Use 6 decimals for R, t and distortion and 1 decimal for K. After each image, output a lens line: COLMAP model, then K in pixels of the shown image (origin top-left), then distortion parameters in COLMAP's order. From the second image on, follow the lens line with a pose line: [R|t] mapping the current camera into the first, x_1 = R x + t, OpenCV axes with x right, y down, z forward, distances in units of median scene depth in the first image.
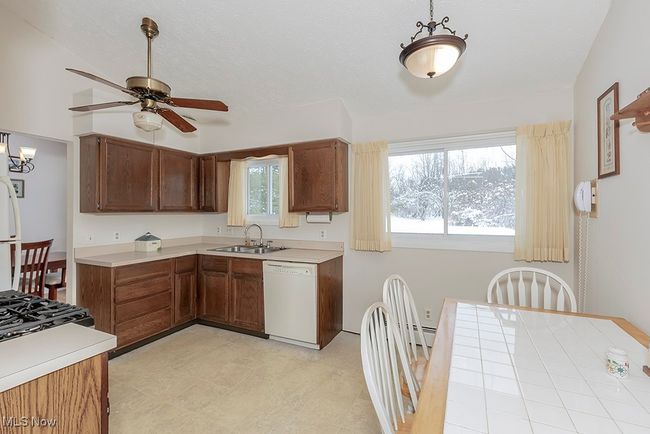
lens RADIAL K [[288.3, 0, 328.1], [0, 288.3, 212.9], [0, 0, 1]] dist [0.012212, -0.000030]
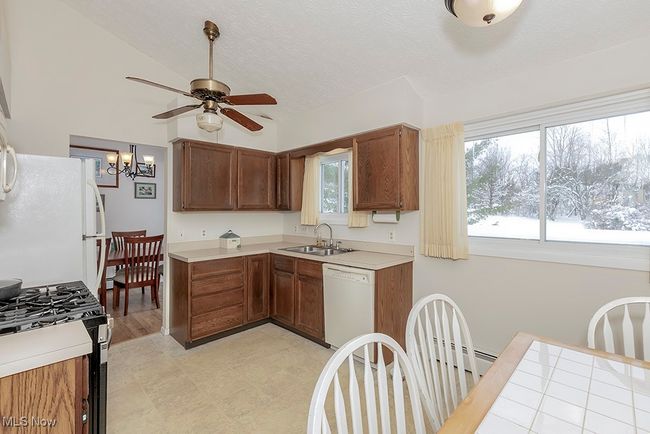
lens RADIAL K [[300.1, 0, 350.3], [0, 300.1, 211.0], [0, 0, 1]] dist [0.010199, -0.000075]
pose [[0.959521, -0.000321, -0.281637, 0.124094], [-0.000061, 0.999999, -0.001350, -0.000340], [0.281637, 0.001313, 0.959520, 0.097669]]
